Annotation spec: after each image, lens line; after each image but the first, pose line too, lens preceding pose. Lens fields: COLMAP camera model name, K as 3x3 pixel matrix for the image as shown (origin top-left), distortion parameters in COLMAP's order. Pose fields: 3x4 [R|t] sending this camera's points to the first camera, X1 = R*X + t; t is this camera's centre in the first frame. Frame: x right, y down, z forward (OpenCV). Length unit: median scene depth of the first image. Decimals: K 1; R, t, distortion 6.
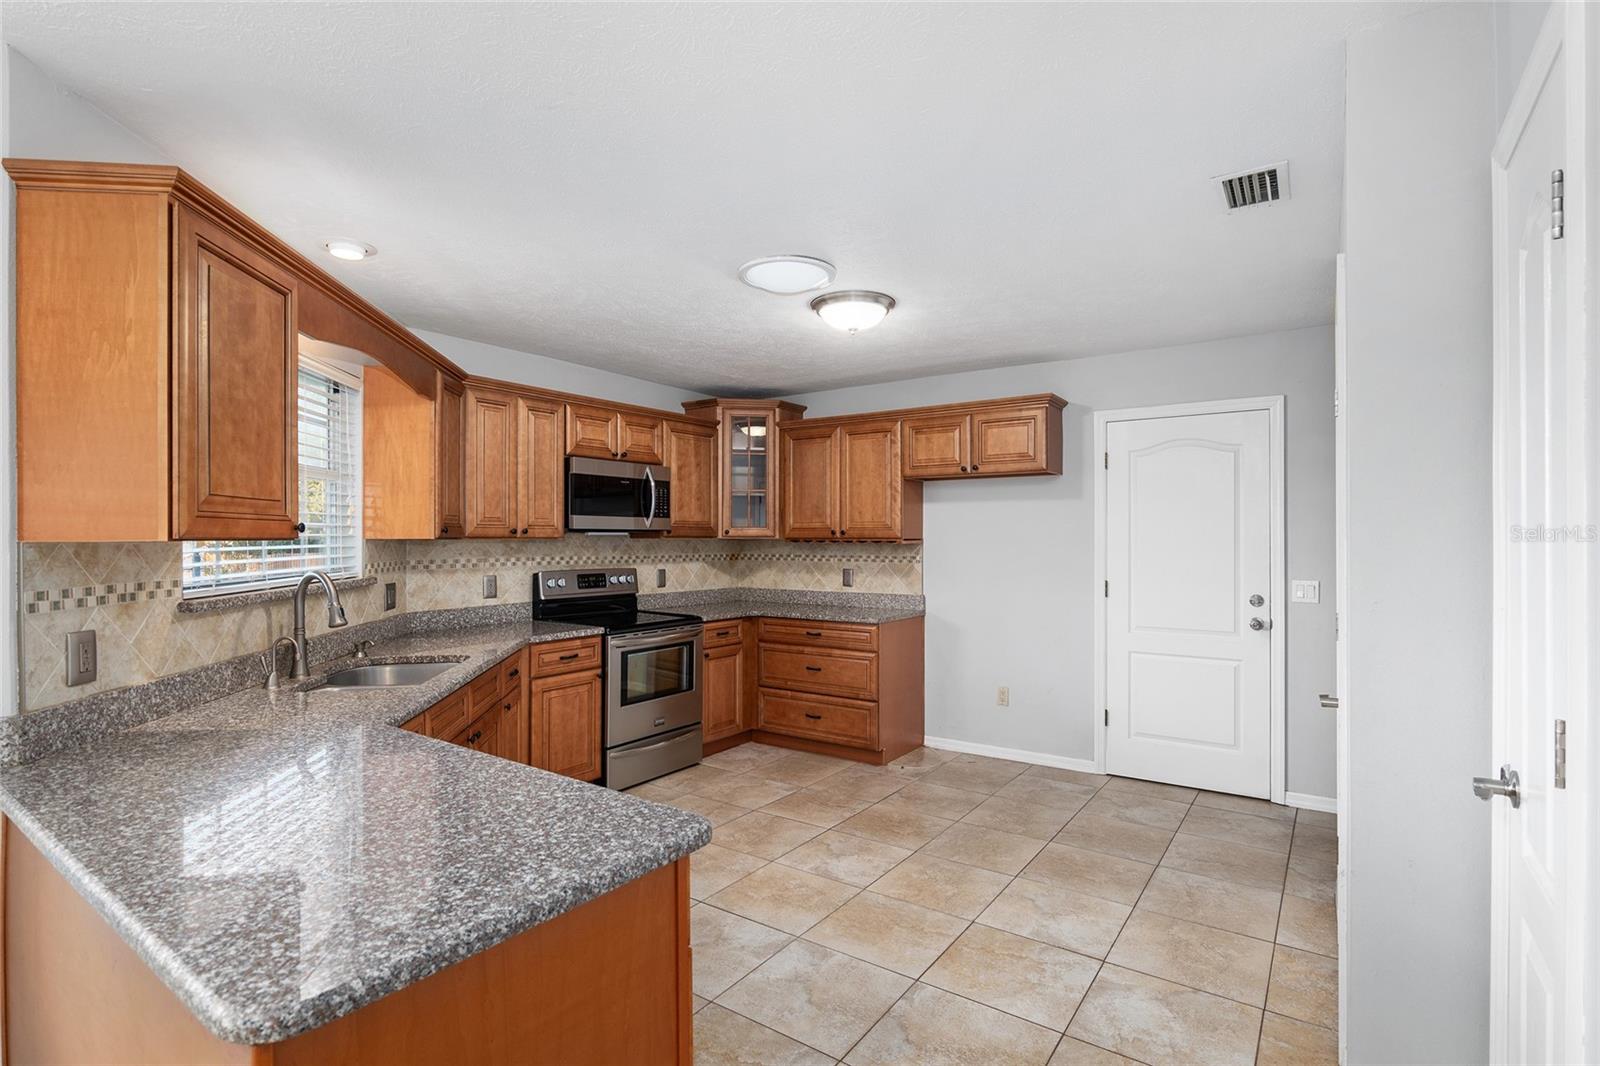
lens RADIAL K [[790.6, 0, 786.1], [0, 790.6, 525.6], [0, 0, 1]] dist [-0.000563, 0.001869]
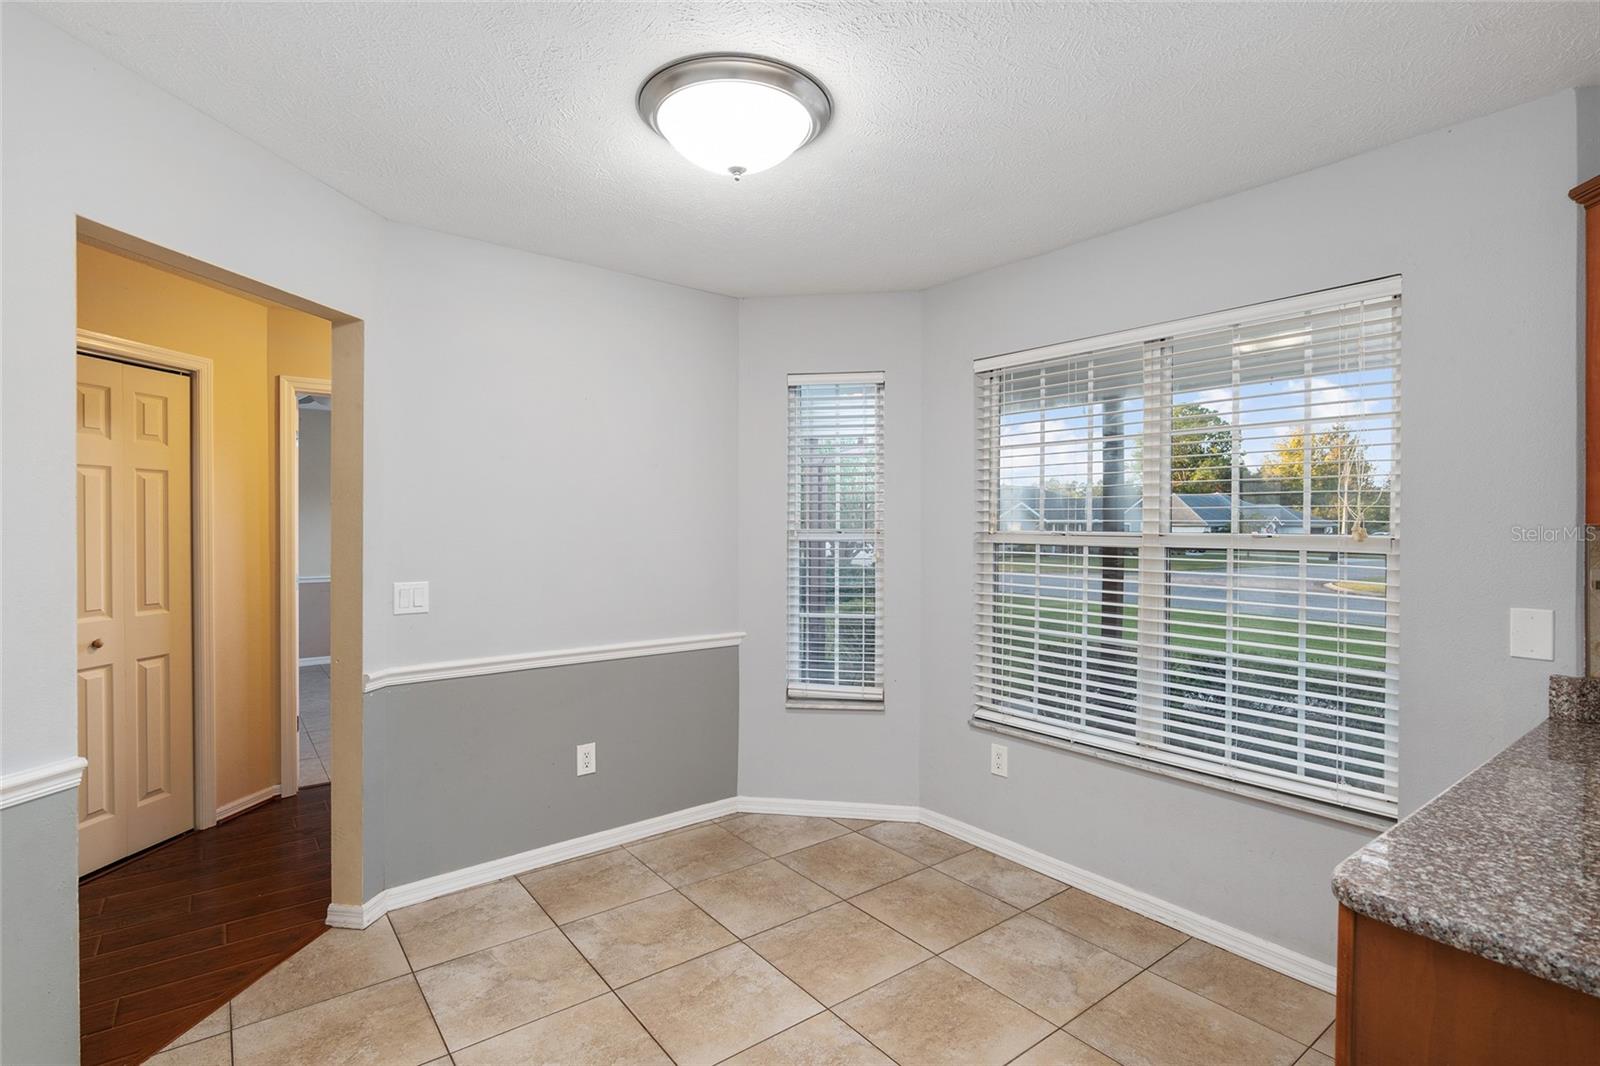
lens RADIAL K [[790.6, 0, 794.6], [0, 790.6, 512.5], [0, 0, 1]] dist [-0.000563, 0.001869]
pose [[-0.296603, -0.006576, -0.954978, 0.170220], [0.014860, 0.999823, -0.011500, -0.000321], [0.954885, -0.017602, -0.296453, 0.100403]]
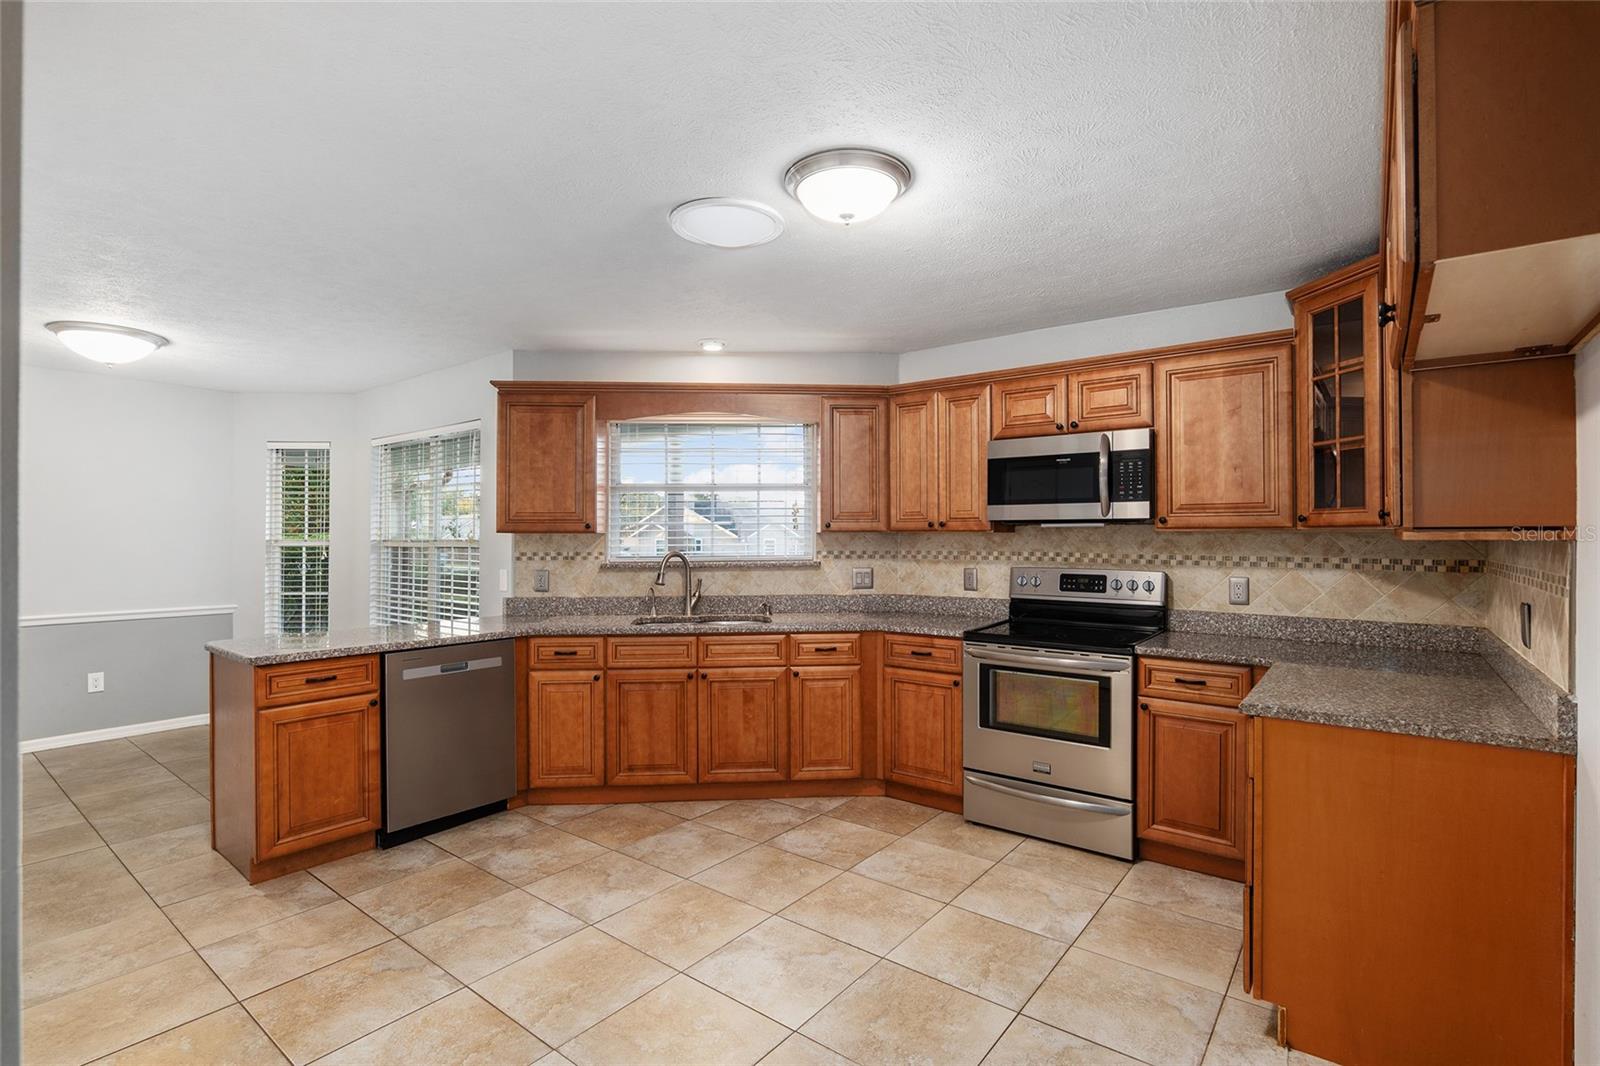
lens RADIAL K [[753.2, 0, 789.9], [0, 753.2, 521.5], [0, 0, 1]] dist [-0.013495, 0.002712]
pose [[-0.050910, -0.018689, -0.998528, 0.597579], [0.016624, 0.999671, -0.019558, 0.018179], [0.998565, -0.017595, -0.050582, 0.810642]]
